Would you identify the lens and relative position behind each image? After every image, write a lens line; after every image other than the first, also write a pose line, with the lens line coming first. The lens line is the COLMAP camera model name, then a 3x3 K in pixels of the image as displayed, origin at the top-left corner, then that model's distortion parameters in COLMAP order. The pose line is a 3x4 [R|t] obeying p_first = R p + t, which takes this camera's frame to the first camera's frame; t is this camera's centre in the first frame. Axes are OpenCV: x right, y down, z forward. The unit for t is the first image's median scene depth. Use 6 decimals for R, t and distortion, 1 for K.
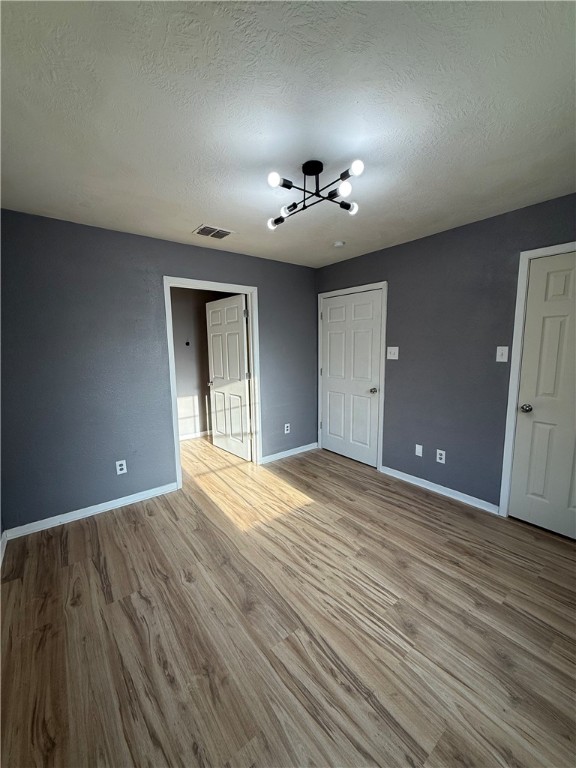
lens RADIAL K [[306.1, 0, 288.0], [0, 306.1, 384.0], [0, 0, 1]] dist [-0.001037, -0.000125]
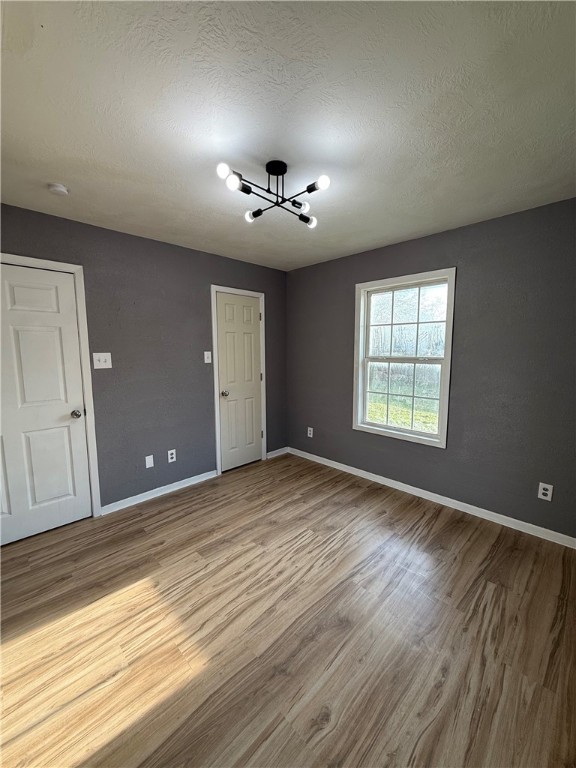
lens RADIAL K [[306.1, 0, 288.0], [0, 306.1, 384.0], [0, 0, 1]] dist [-0.001037, -0.000125]
pose [[-0.121618, -0.102634, 0.987256, -0.713554], [0.132257, 0.984095, 0.118598, -0.100007], [-0.983726, 0.144995, -0.106110, 0.860702]]
